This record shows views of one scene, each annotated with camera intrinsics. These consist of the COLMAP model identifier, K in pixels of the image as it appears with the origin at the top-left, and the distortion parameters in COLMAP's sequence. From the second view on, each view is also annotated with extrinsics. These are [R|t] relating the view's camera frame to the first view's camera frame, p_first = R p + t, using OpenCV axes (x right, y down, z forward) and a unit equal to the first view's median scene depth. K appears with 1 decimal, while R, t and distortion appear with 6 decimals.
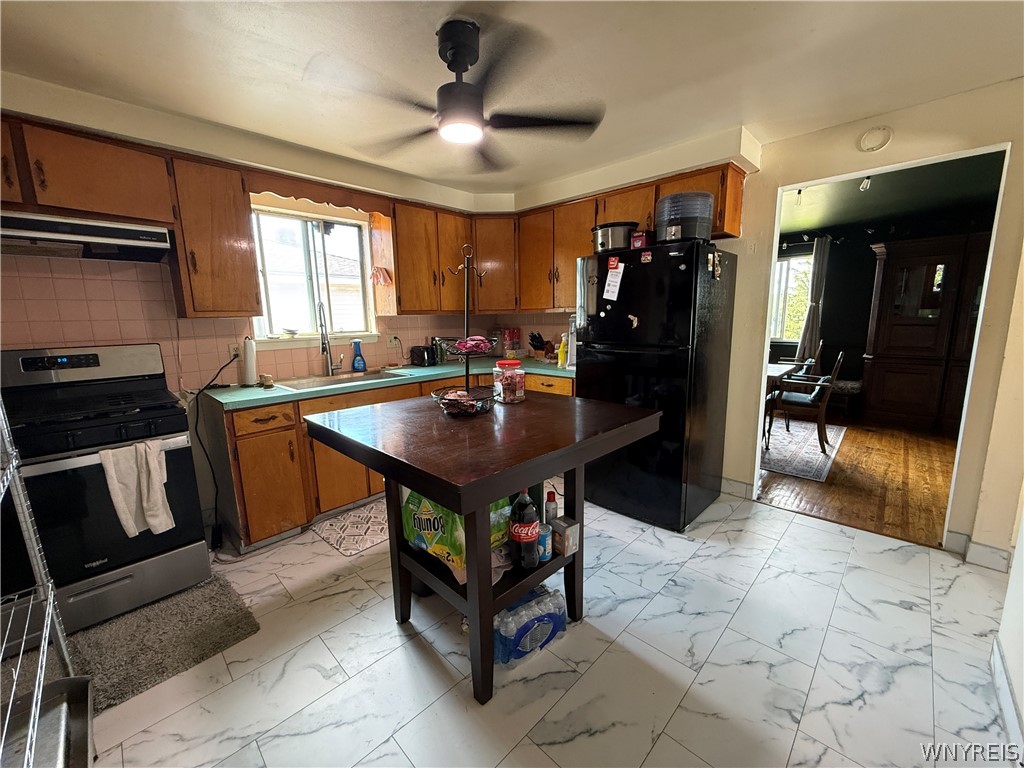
lens RADIAL K [[409.2, 0, 507.7], [0, 409.2, 384.1], [0, 0, 1]] dist [0.000341, 0.000276]
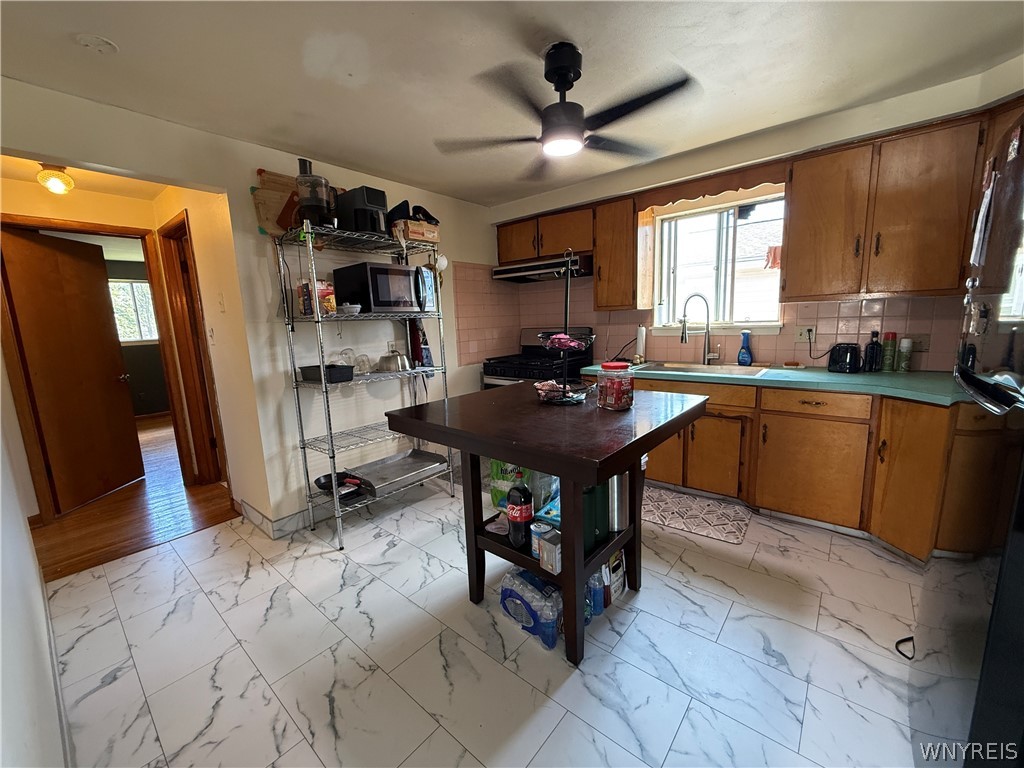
lens RADIAL K [[409.2, 0, 510.2], [0, 409.2, 384.3], [0, 0, 1]] dist [0.000341, 0.000276]
pose [[0.079146, 0.176428, -0.981126, 0.553556], [-0.125437, 0.978154, 0.165774, -0.082770], [0.988940, 0.109949, 0.099548, 0.430256]]
